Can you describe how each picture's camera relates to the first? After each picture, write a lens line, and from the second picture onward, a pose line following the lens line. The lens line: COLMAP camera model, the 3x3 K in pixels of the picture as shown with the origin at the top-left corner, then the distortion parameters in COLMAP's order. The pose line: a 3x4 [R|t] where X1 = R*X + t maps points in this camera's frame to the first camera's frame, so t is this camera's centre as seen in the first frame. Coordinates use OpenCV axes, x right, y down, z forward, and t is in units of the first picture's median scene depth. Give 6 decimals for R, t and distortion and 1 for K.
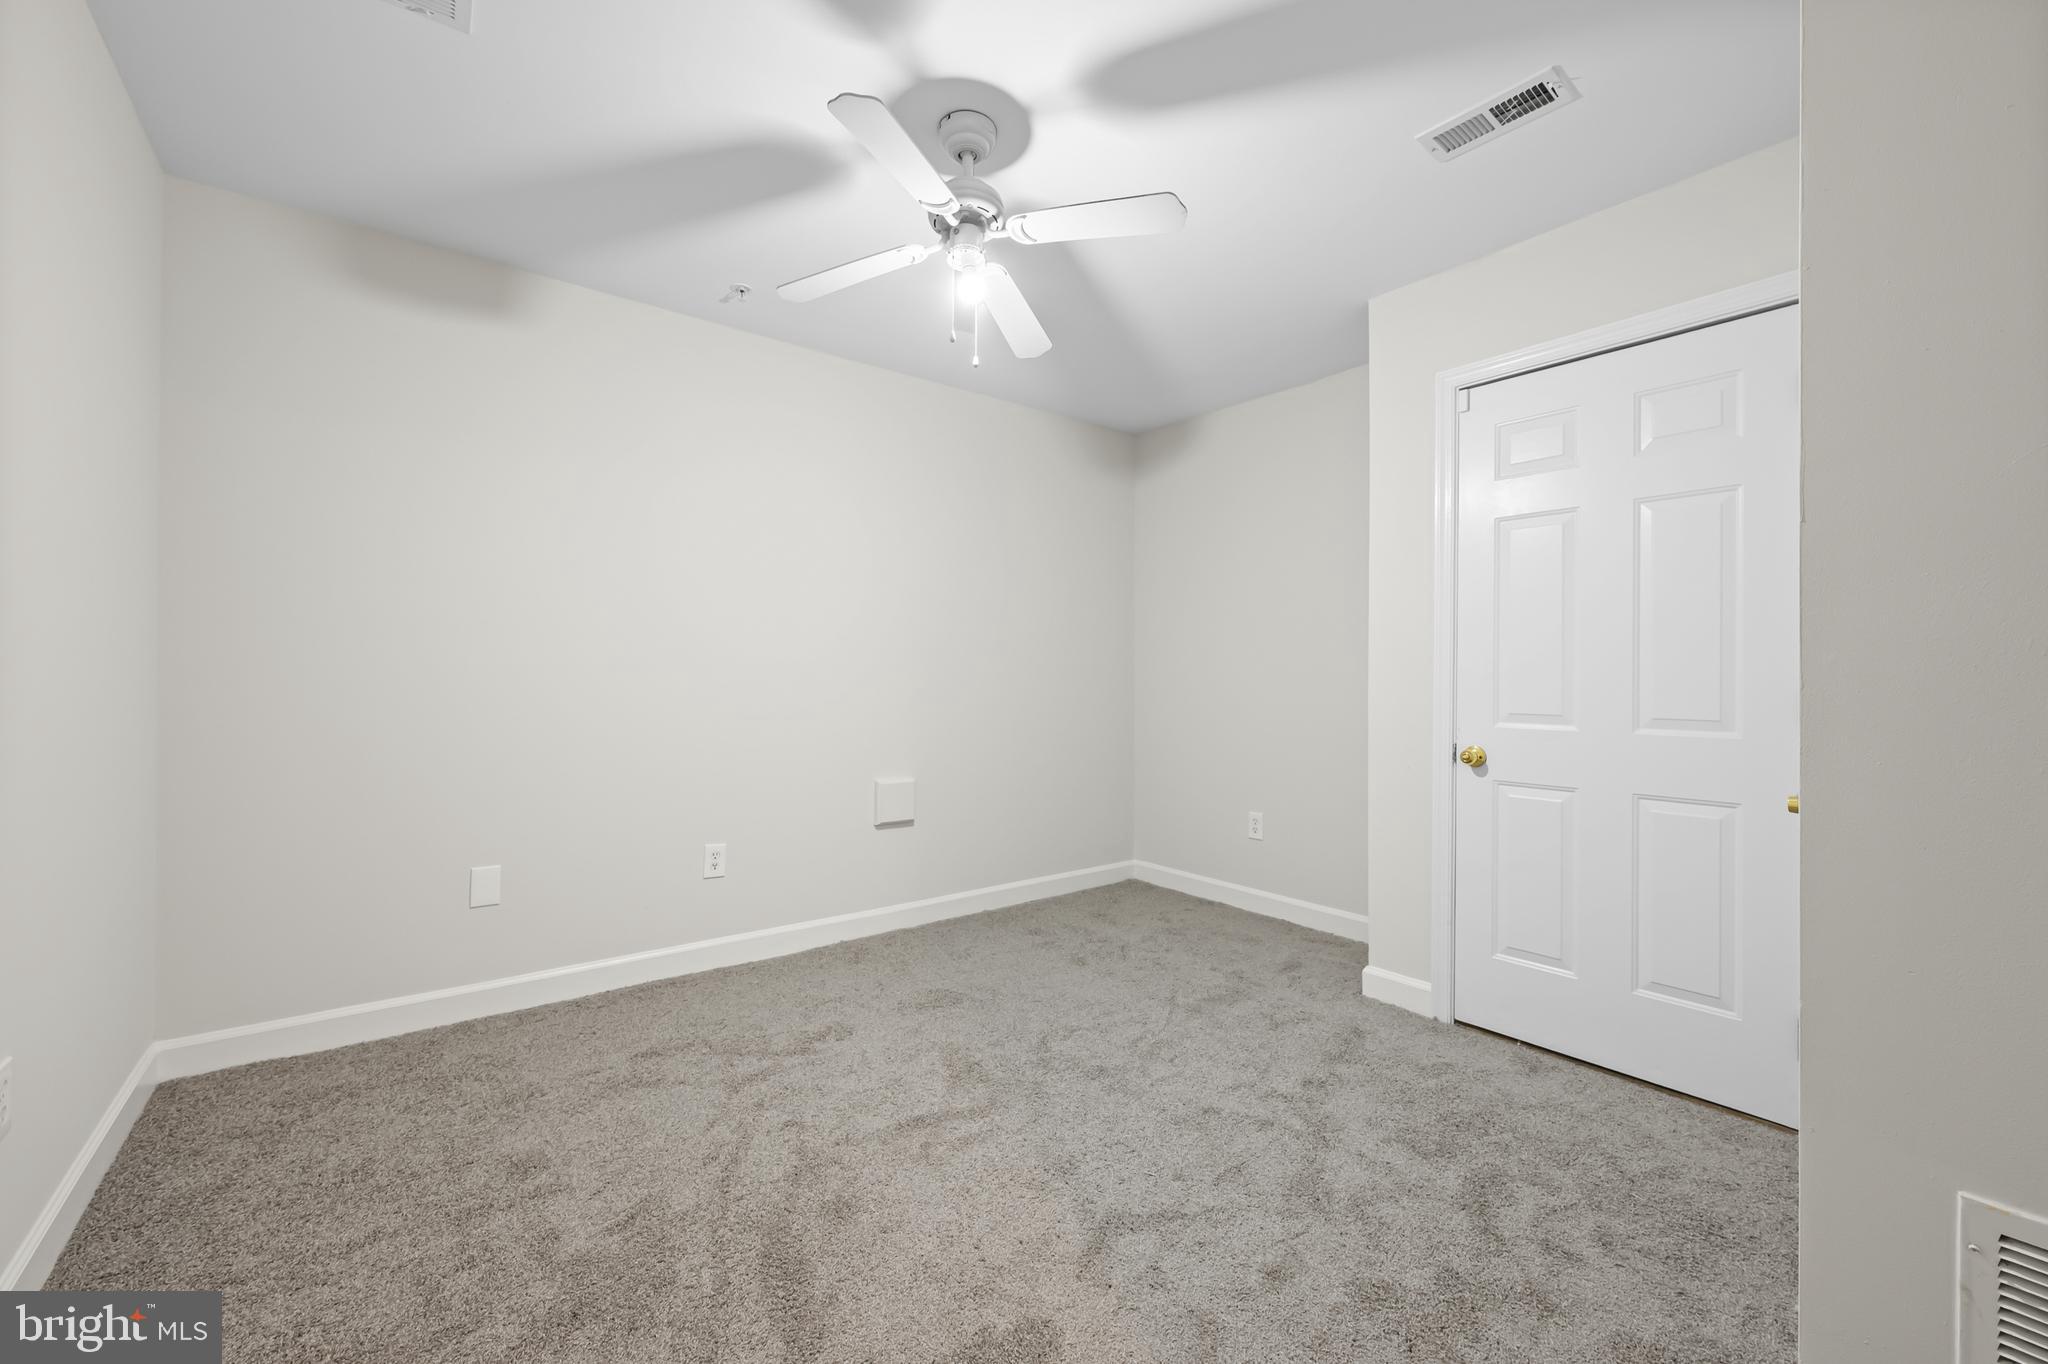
lens RADIAL K [[810.8, 0, 1028.6], [0, 810.8, 681.6], [0, 0, 1]] dist [0.004046, -0.000120]
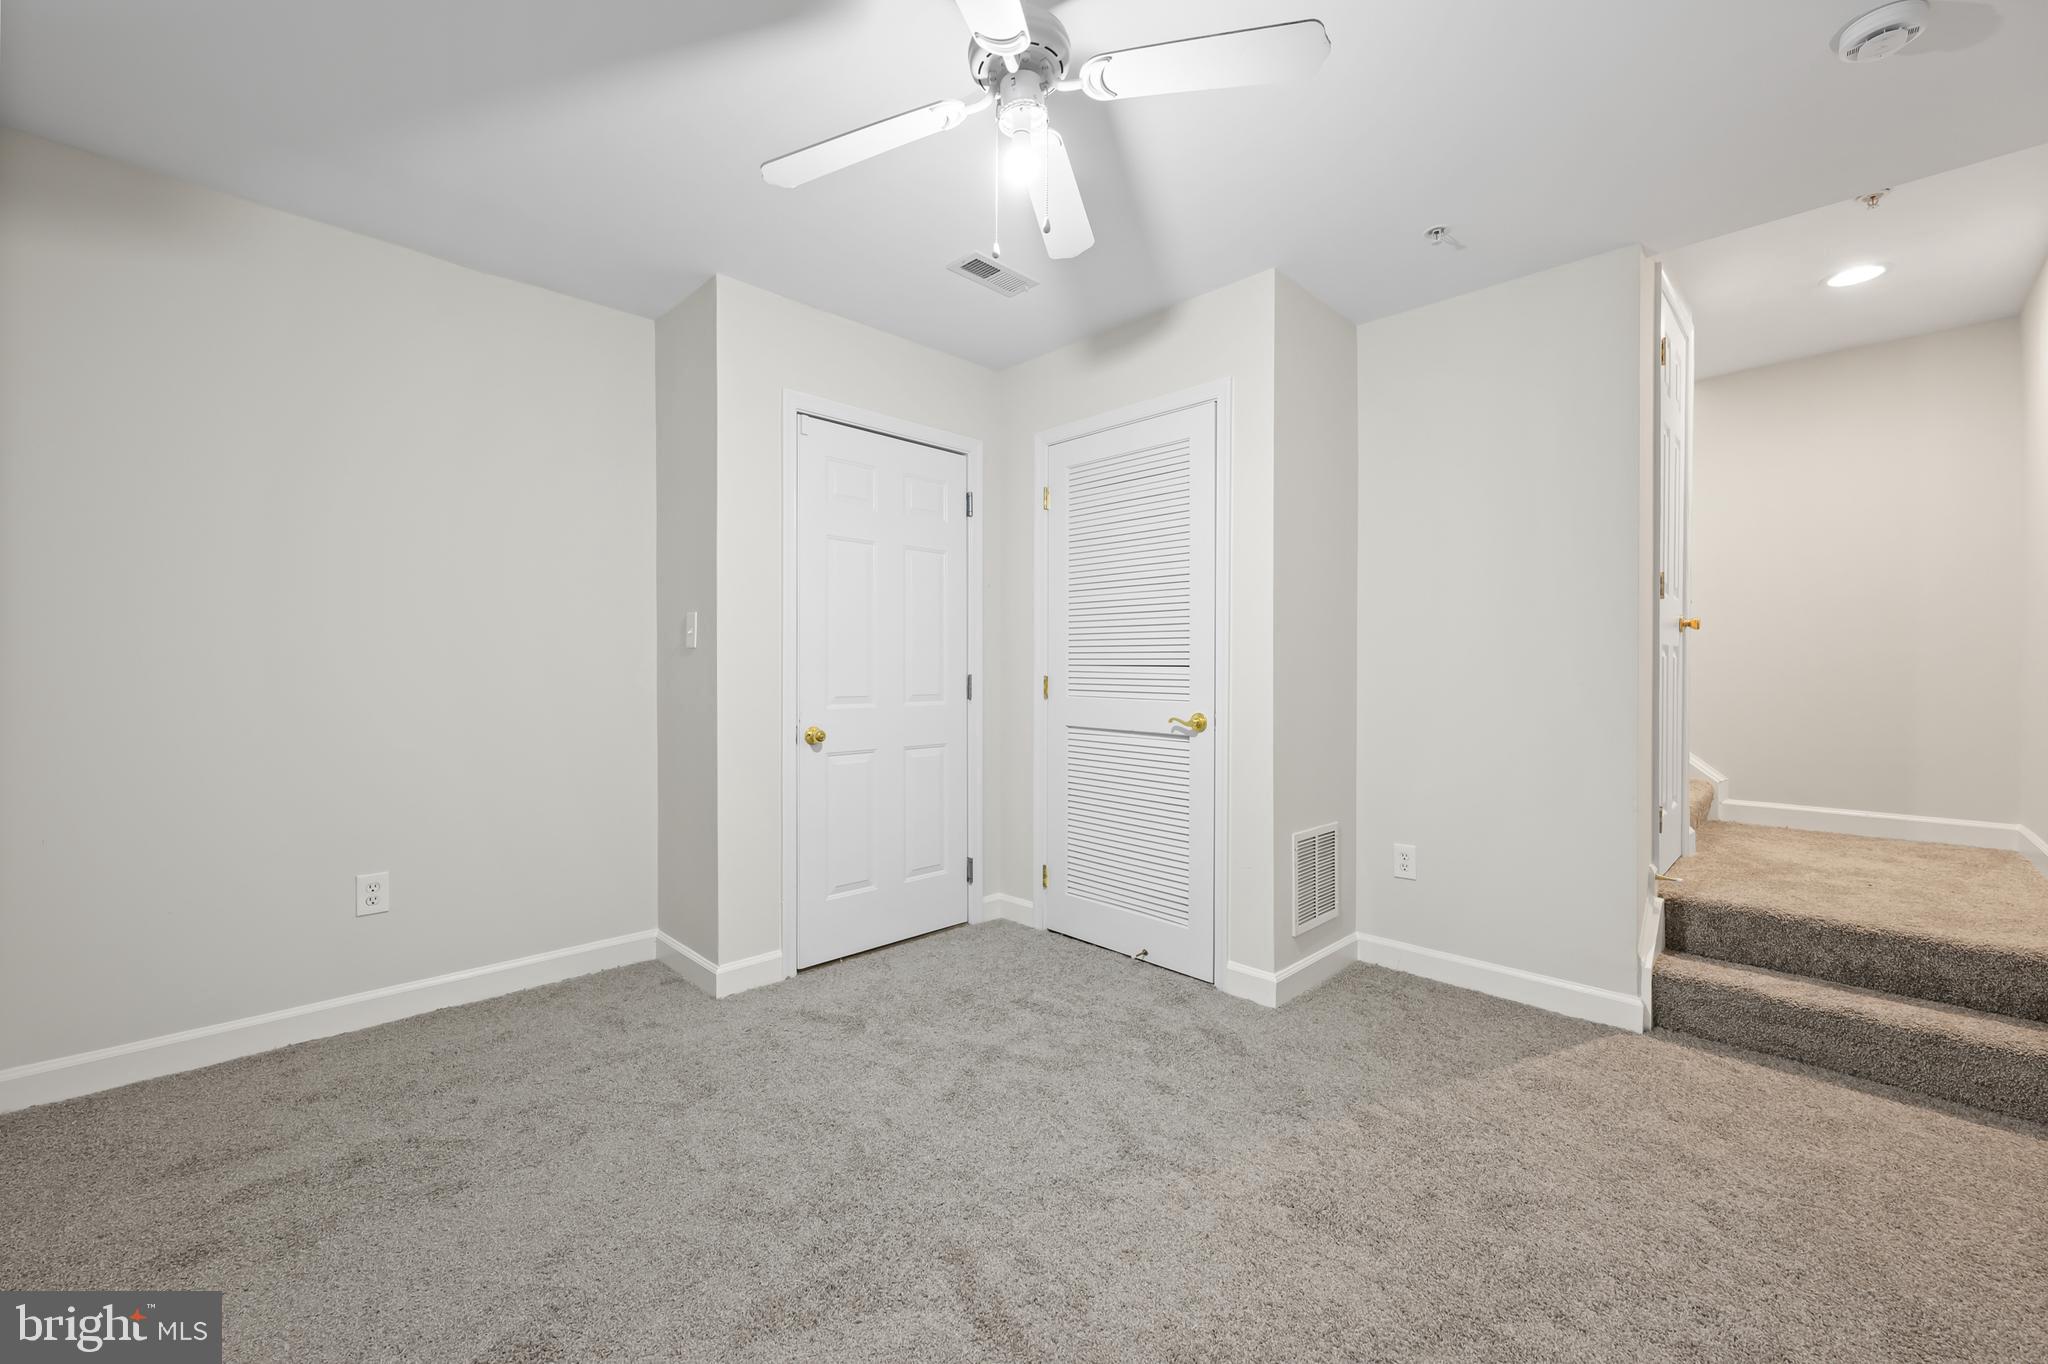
lens RADIAL K [[810.8, 0, 1028.7], [0, 810.8, 673.5], [0, 0, 1]] dist [0.004046, -0.000120]
pose [[-0.108293, -0.010750, 0.994061, -0.661316], [-0.000300, 0.999942, 0.010781, -0.009635], [-0.994119, 0.000870, -0.108290, 0.848063]]
